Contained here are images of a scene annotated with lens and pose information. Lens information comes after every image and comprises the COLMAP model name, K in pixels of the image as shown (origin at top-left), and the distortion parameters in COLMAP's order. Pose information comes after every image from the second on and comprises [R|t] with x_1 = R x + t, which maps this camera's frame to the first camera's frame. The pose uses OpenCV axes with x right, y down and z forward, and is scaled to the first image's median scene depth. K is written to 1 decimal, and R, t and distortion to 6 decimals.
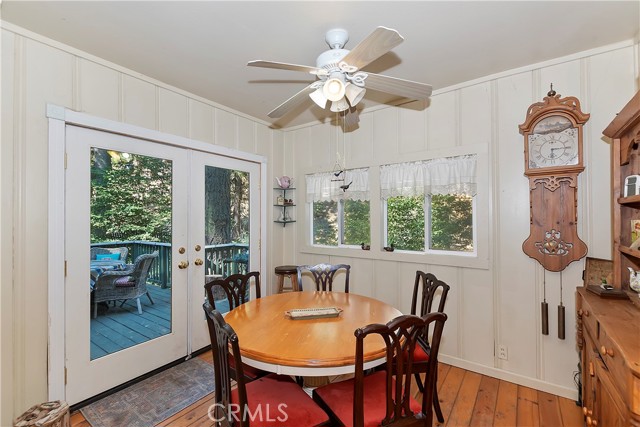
lens RADIAL K [[274.9, 0, 316.6], [0, 274.9, 215.4], [0, 0, 1]] dist [0.013343, -0.008035]
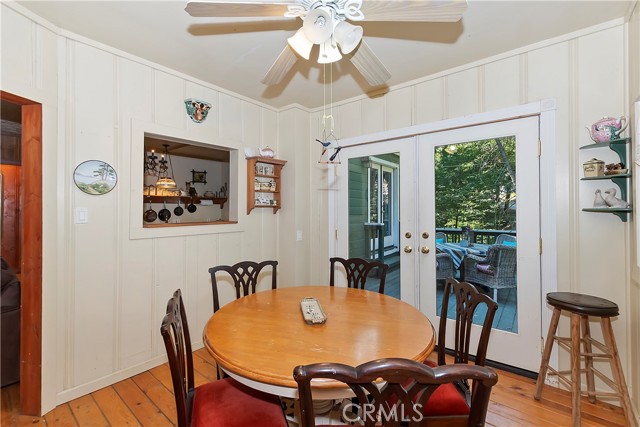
lens RADIAL K [[274.9, 0, 316.6], [0, 274.9, 215.4], [0, 0, 1]] dist [0.013343, -0.008035]
pose [[-0.043203, 0.025233, -0.998748, 0.638362], [0.014400, 0.999593, 0.024632, 0.019666], [0.998963, -0.013318, -0.043549, 0.776168]]
